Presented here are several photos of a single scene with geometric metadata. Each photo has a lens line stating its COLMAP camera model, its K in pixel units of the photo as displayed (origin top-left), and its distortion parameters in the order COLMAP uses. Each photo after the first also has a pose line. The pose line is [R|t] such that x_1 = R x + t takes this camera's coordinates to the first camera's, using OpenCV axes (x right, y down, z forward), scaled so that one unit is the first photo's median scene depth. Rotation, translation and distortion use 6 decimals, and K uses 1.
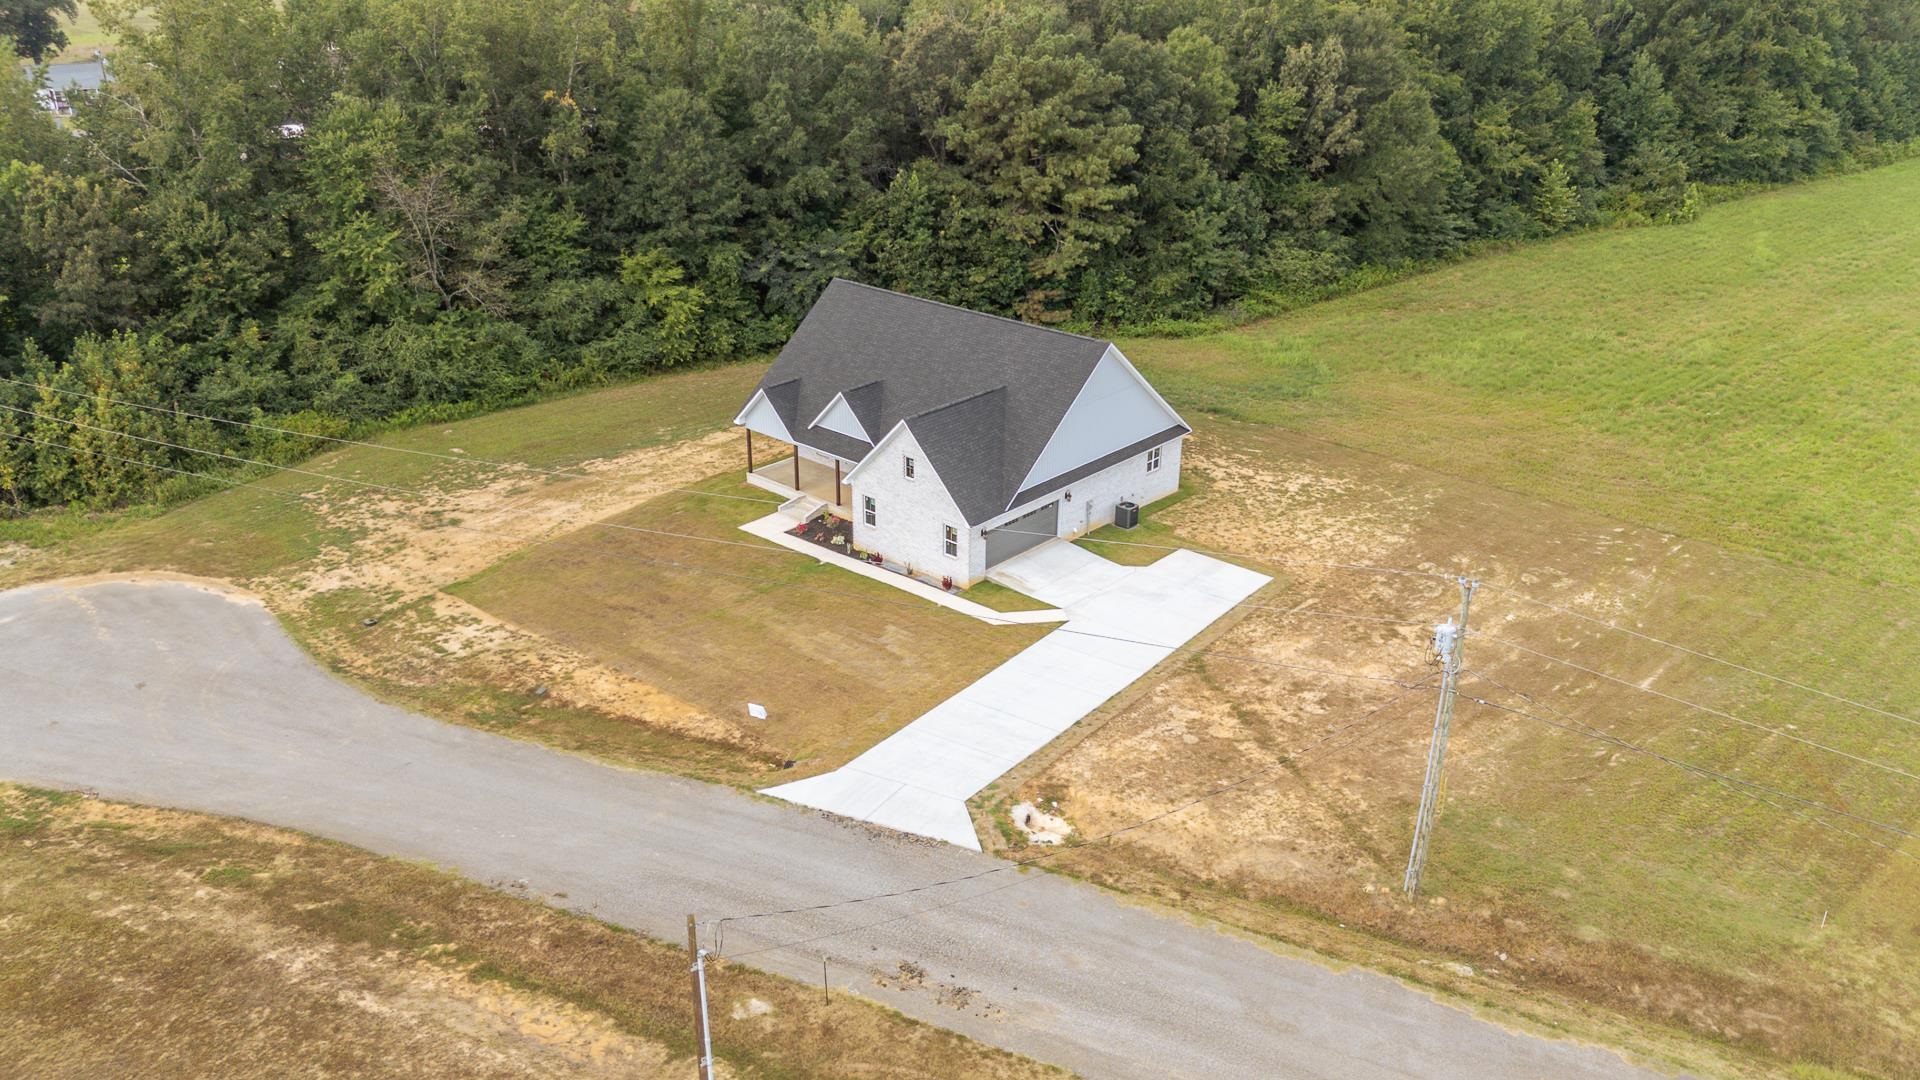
lens RADIAL K [[1431.7, 0, 960.3], [0, 1431.7, 540.8], [0, 0, 1]] dist [-0.003901, -0.003327]
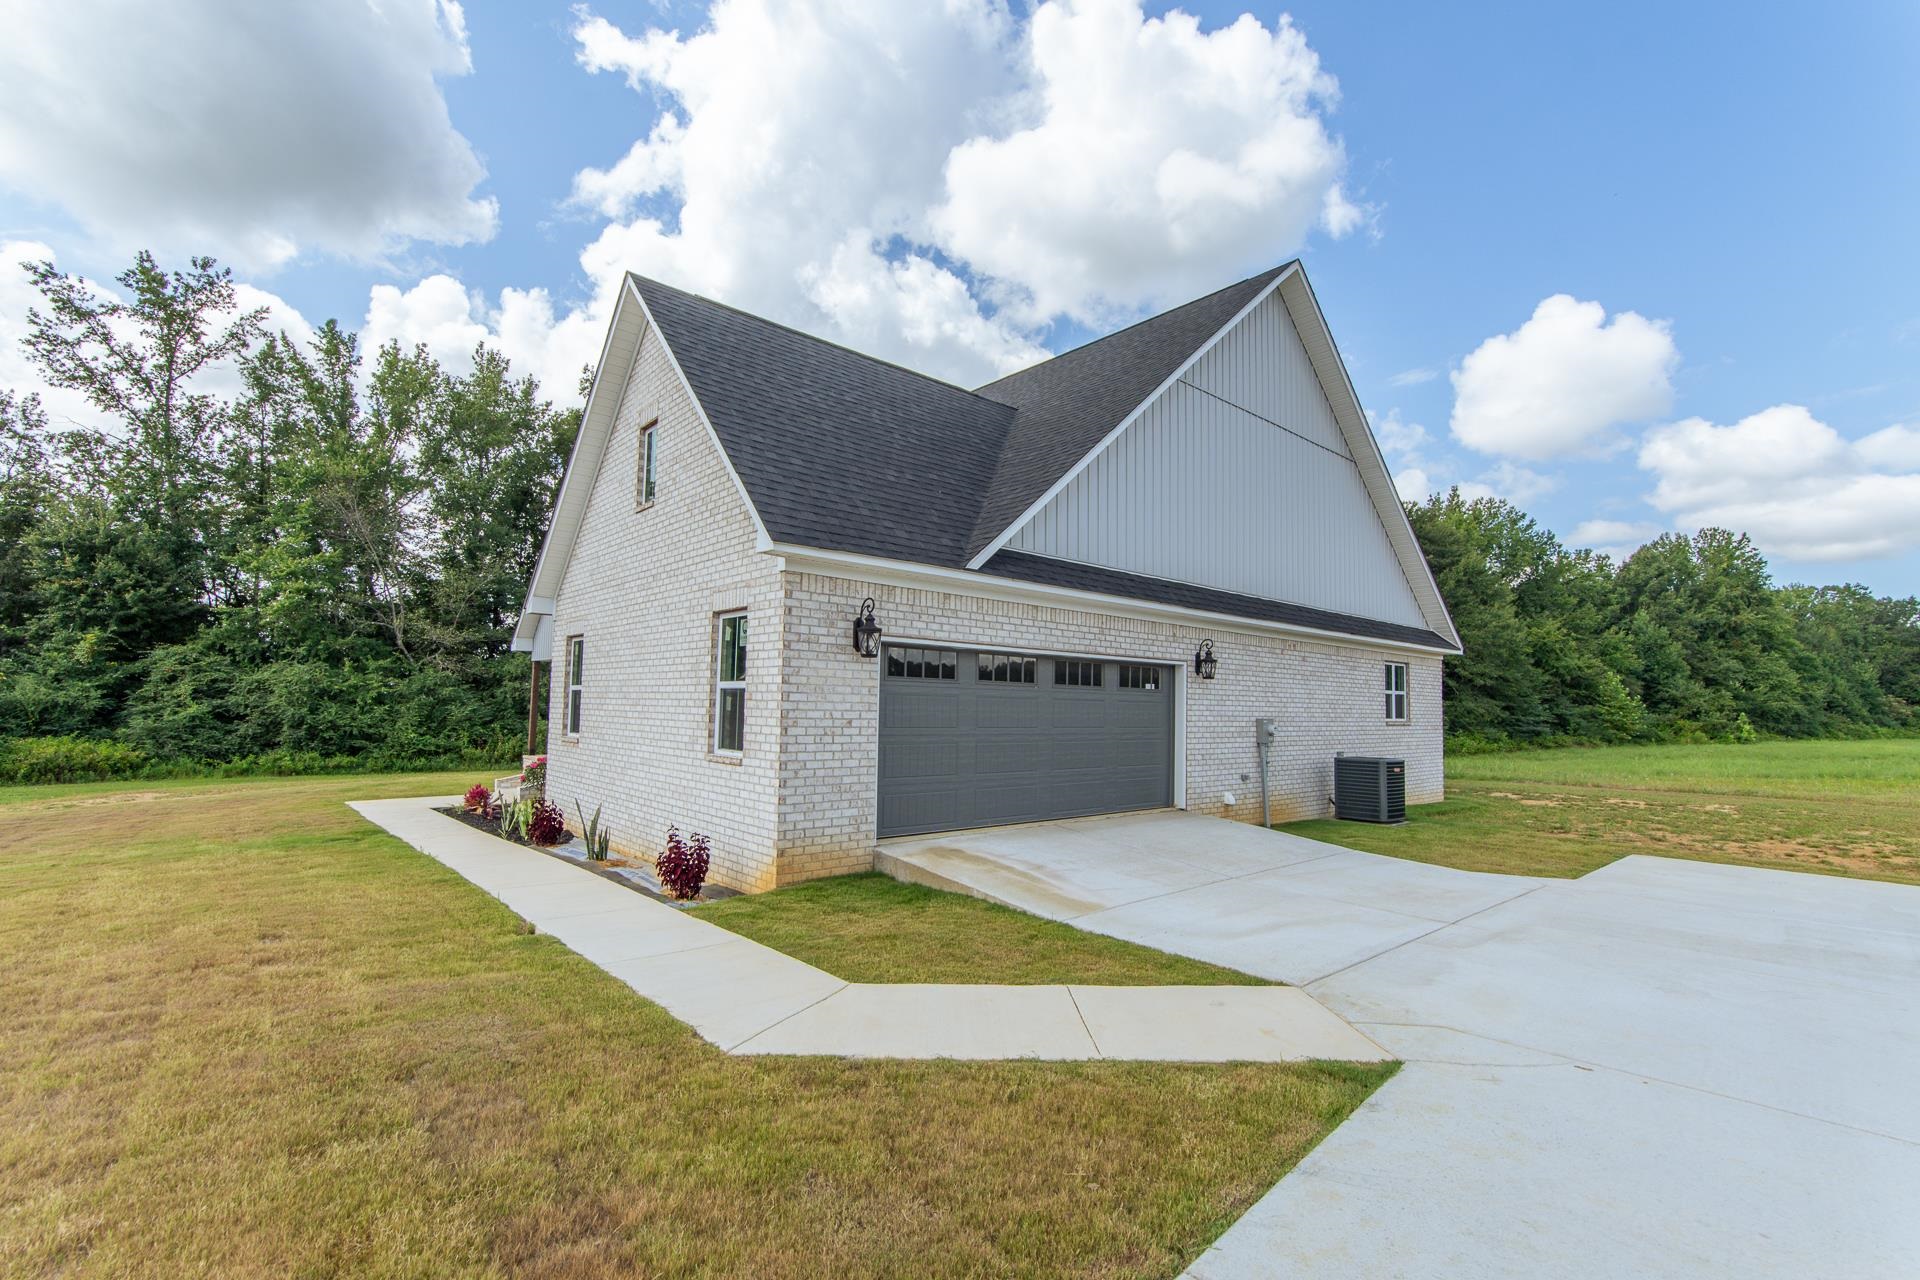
lens RADIAL K [[841.5, 0, 960.4], [0, 841.5, 637.8], [0, 0, 1]] dist [-0.001220, 0.002116]
pose [[0.992775, 0.000864, -0.119992, 0.043297], [-0.057571, 0.880794, -0.469987, 0.051708], [0.105282, 0.473499, 0.874479, 0.809813]]
